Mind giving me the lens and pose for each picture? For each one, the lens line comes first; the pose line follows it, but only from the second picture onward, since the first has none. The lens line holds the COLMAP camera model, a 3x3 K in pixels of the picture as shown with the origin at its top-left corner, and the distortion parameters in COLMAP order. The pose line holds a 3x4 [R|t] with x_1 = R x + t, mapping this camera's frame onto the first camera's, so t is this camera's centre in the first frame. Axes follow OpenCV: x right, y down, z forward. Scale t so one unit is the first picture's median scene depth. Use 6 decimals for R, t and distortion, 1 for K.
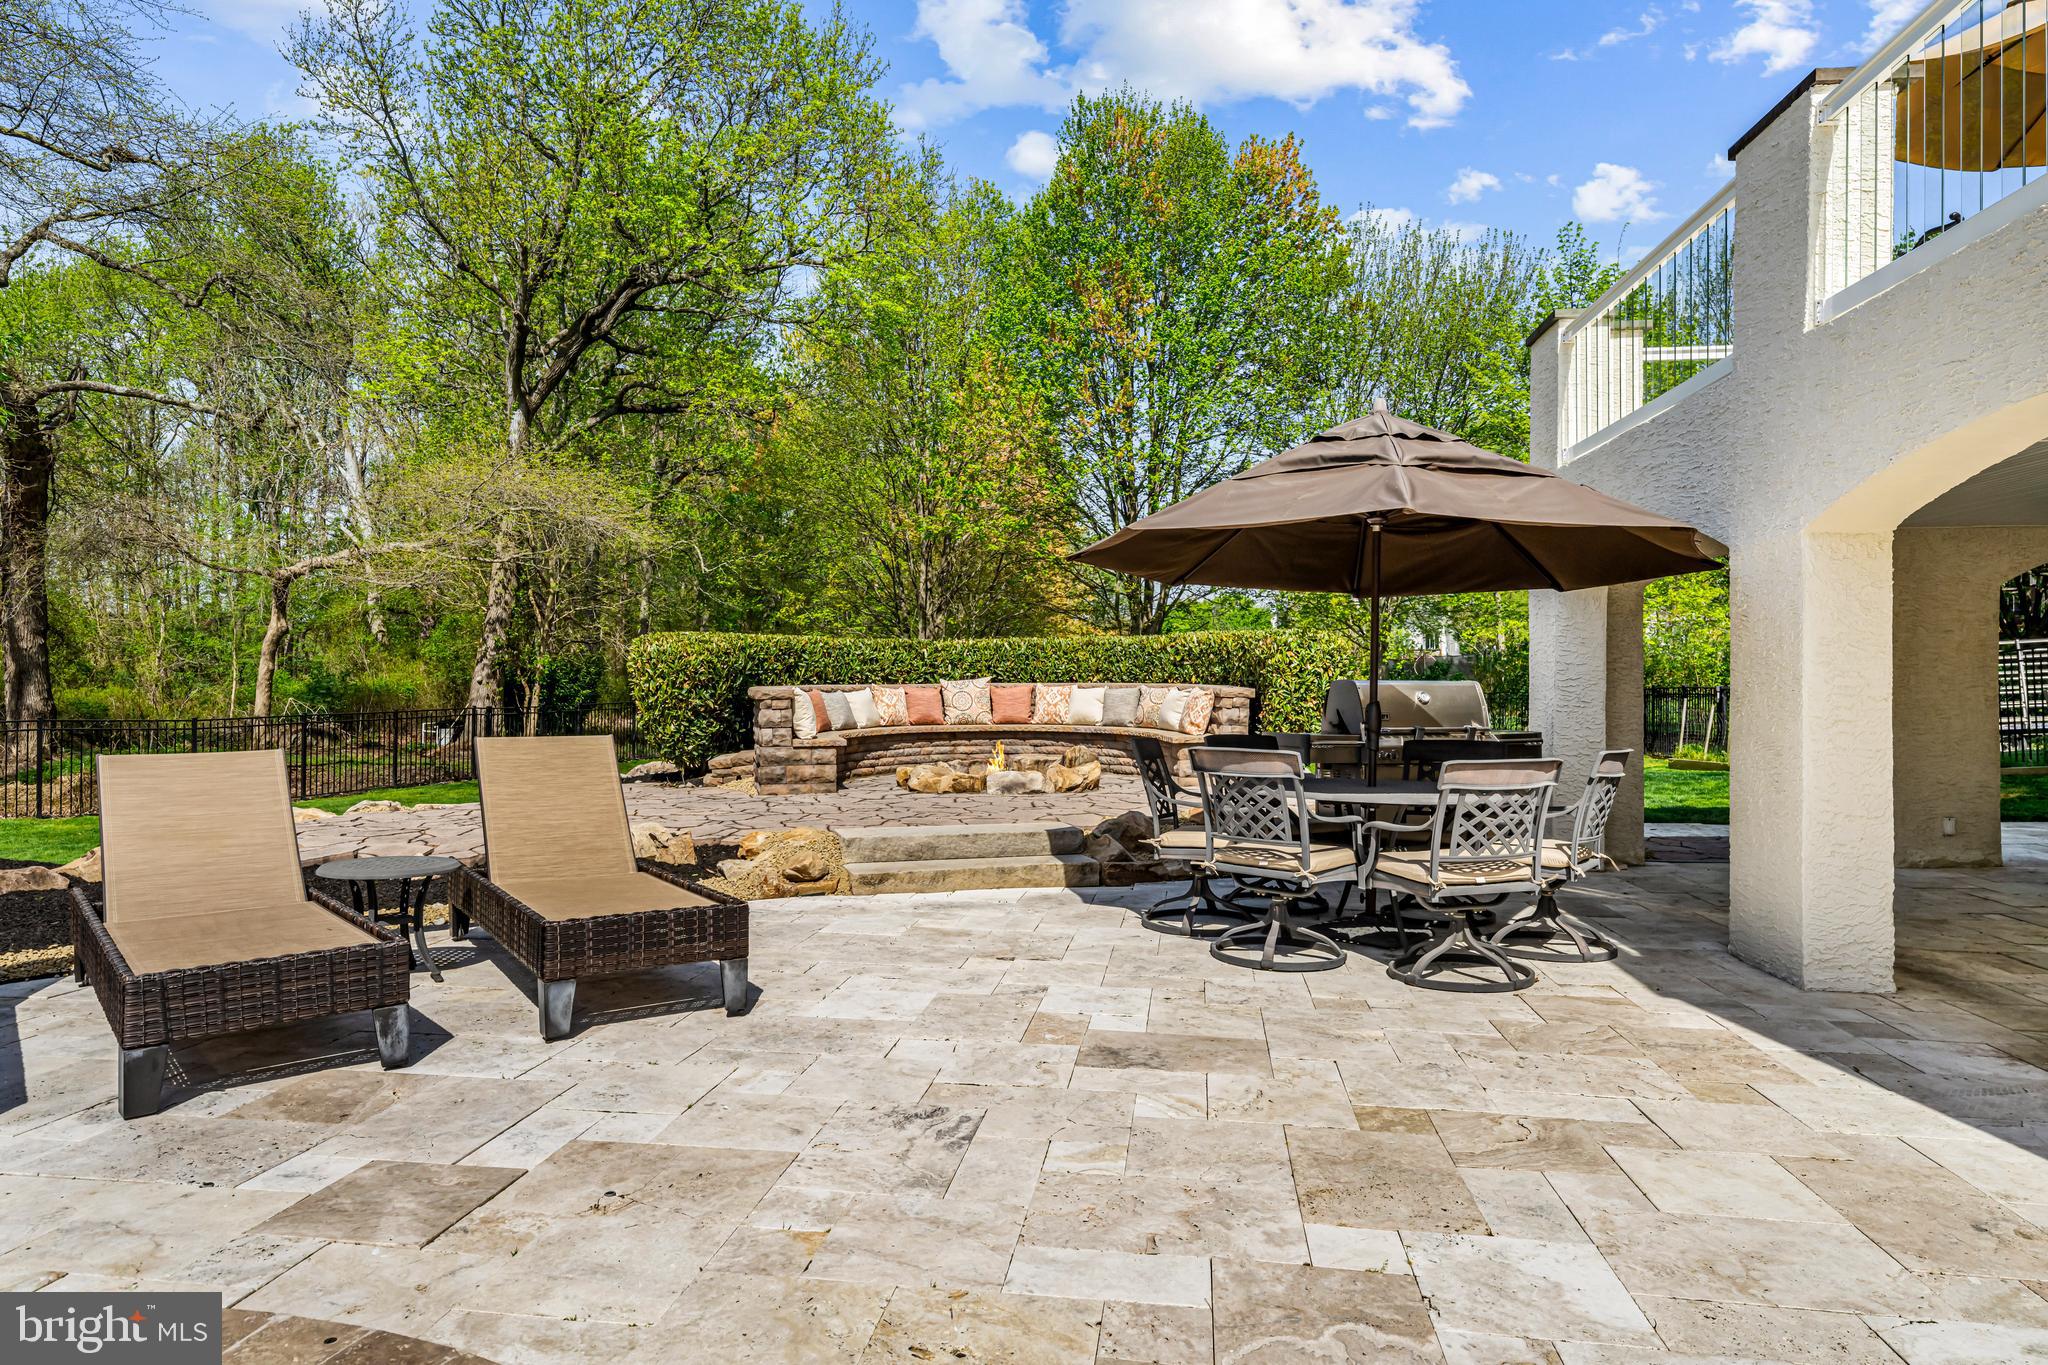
lens RADIAL K [[1181.3, 0, 1033.1], [0, 1181.3, 678.7], [0, 0, 1]] dist [0.004360, -0.000687]
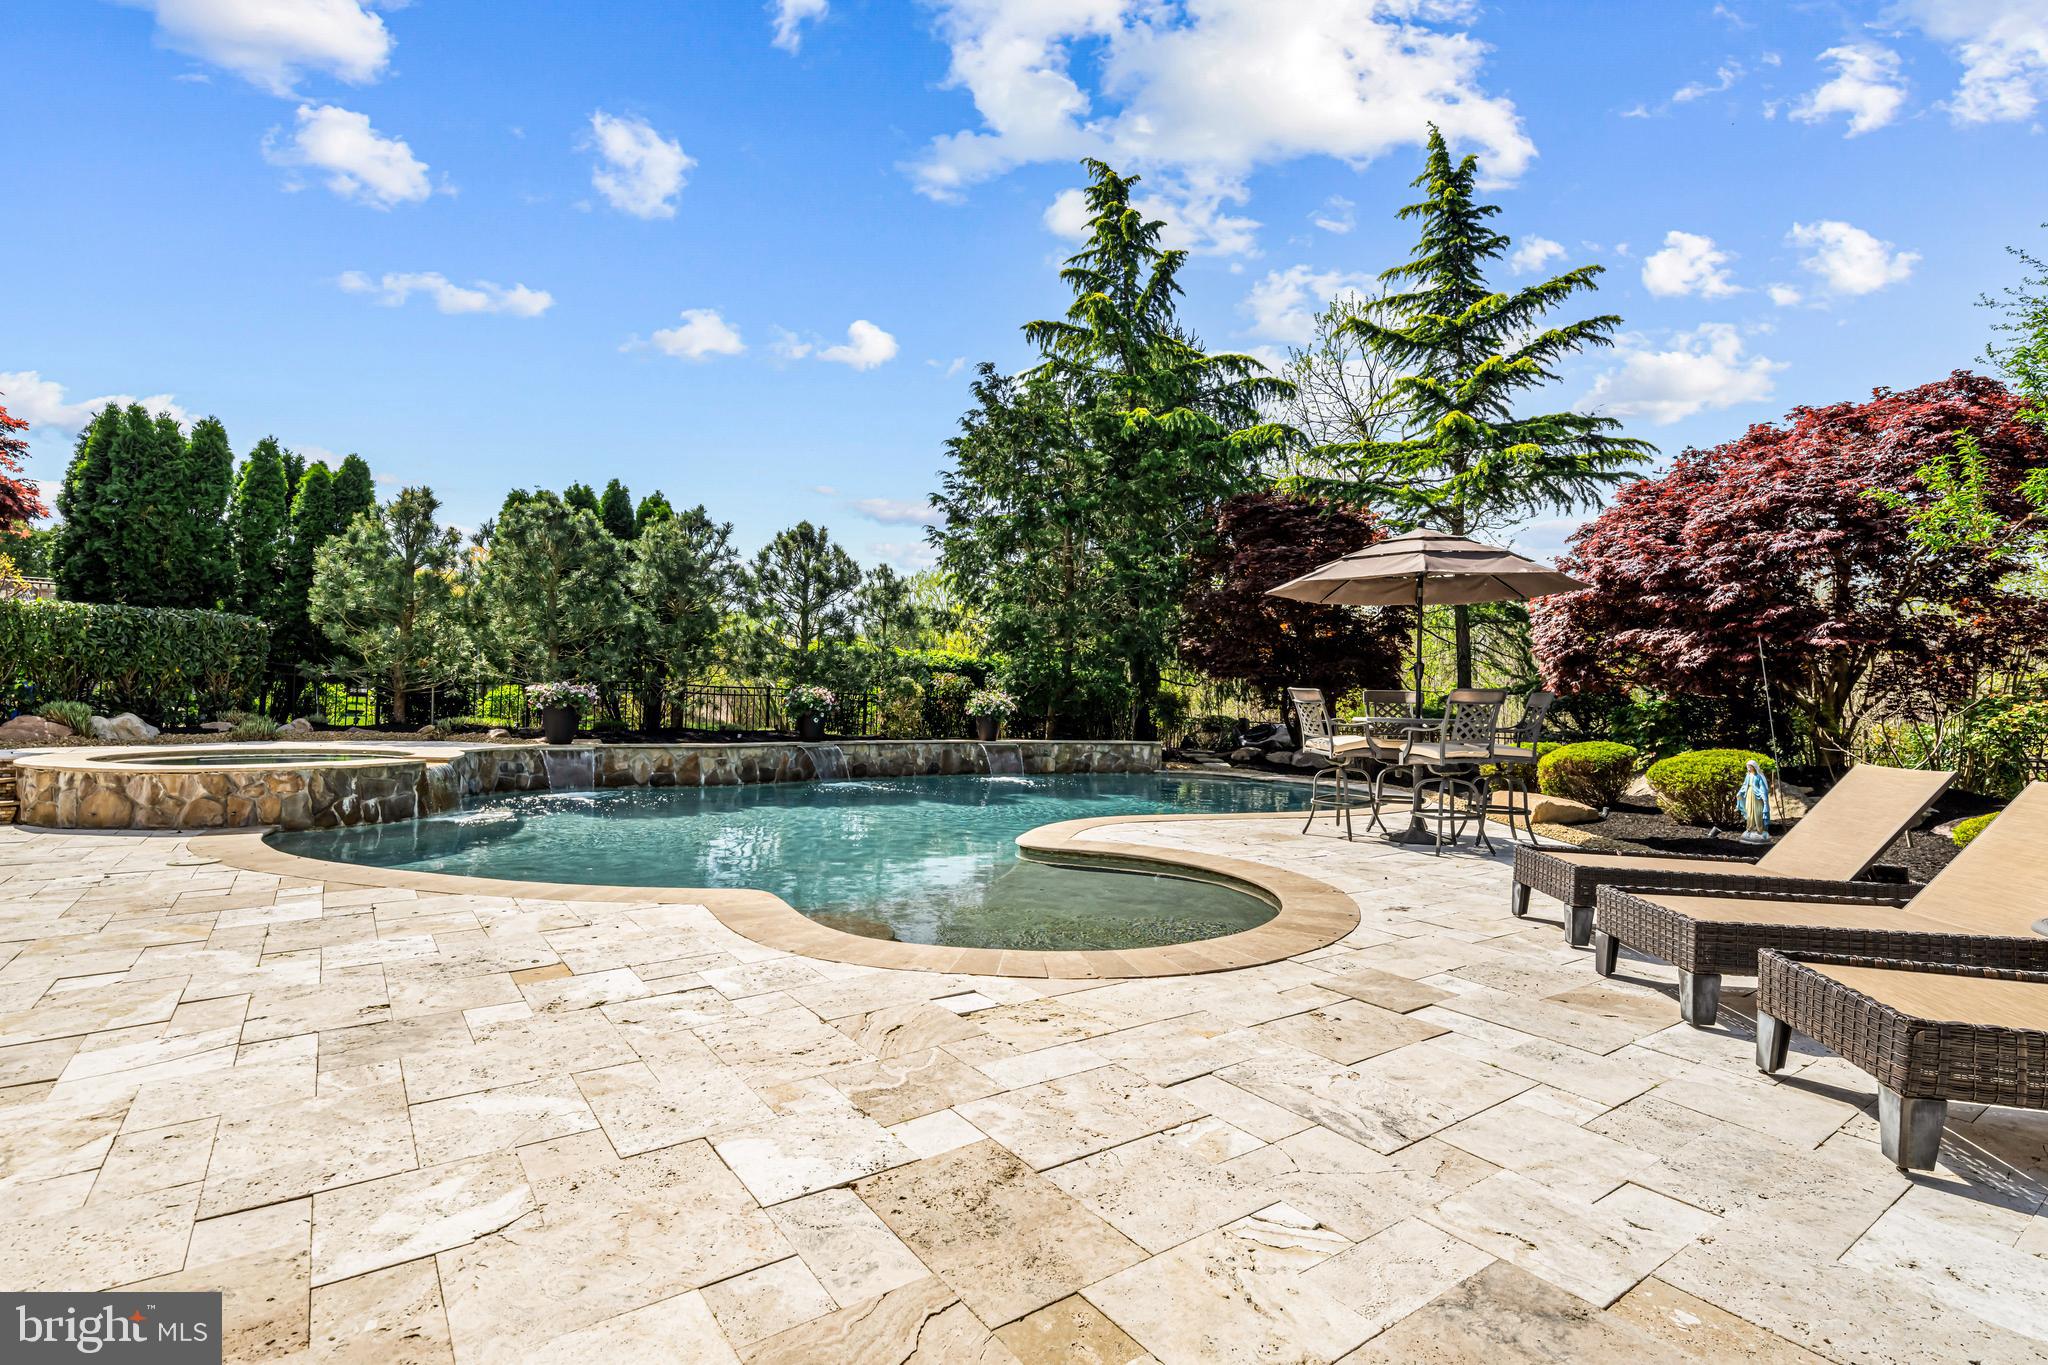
lens RADIAL K [[982.8, 0, 1018.0], [0, 982.8, 688.0], [0, 0, 1]] dist [0.002297, -0.000309]
pose [[-0.728044, -0.025946, -0.685039, 0.704898], [-0.027434, 0.999586, -0.008703, 0.018051], [0.684981, 0.012457, -0.728455, 1.369681]]
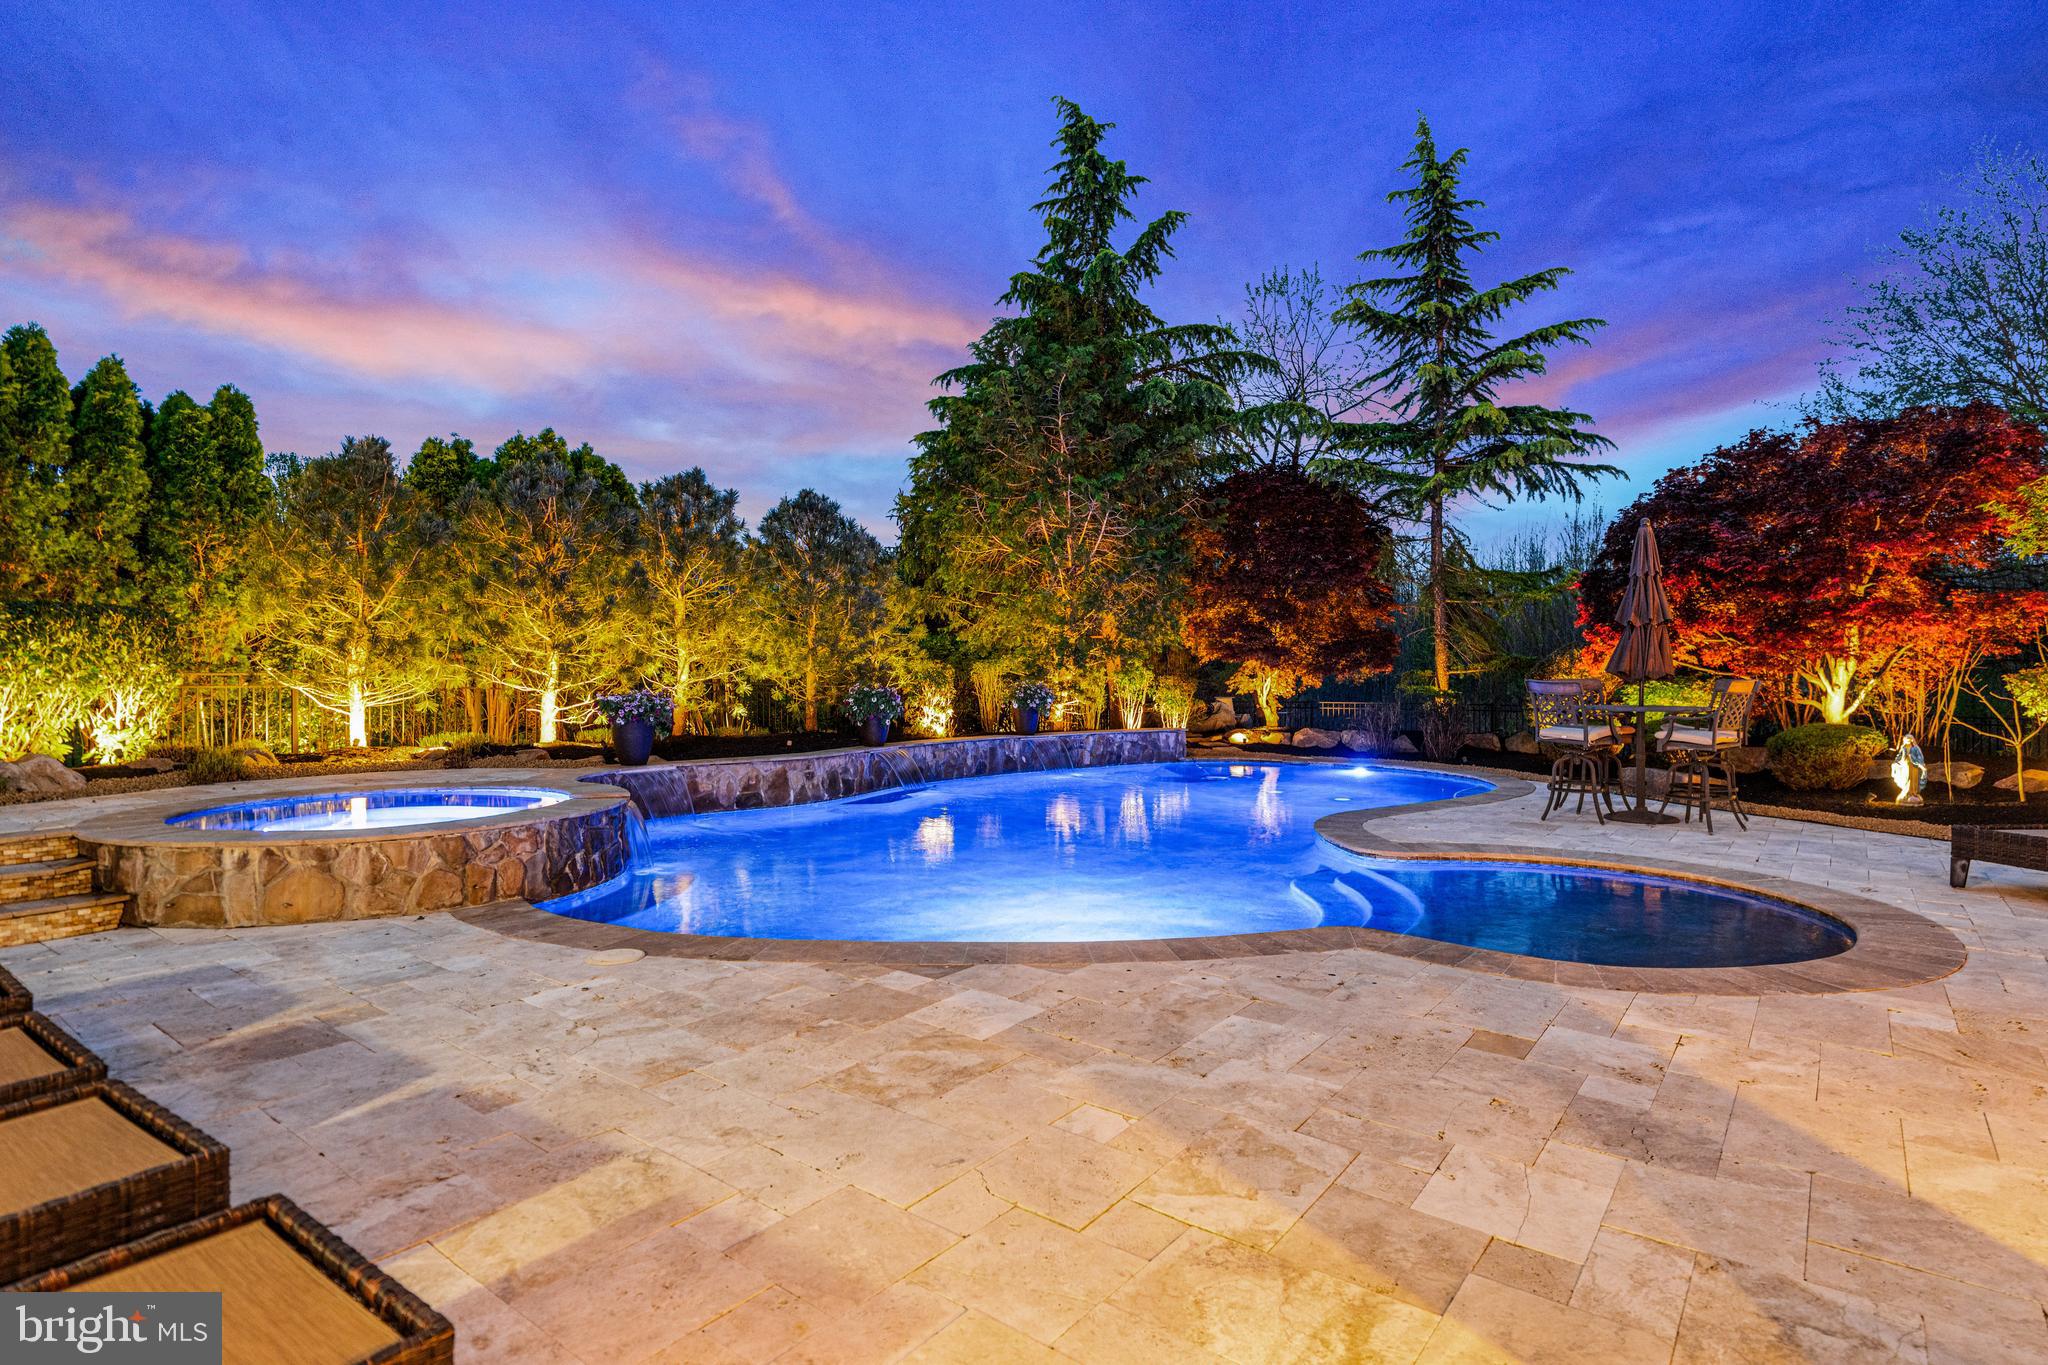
lens RADIAL K [[1062.8, 0, 1022.2], [0, 1062.8, 690.7], [0, 0, 1]] dist [0.003461, 0.000145]
pose [[-0.501422, 0.013911, -0.865091, 1.570989], [-0.003534, 0.999829, 0.018126, -0.041218], [0.865196, 0.012146, -0.501287, 0.254553]]
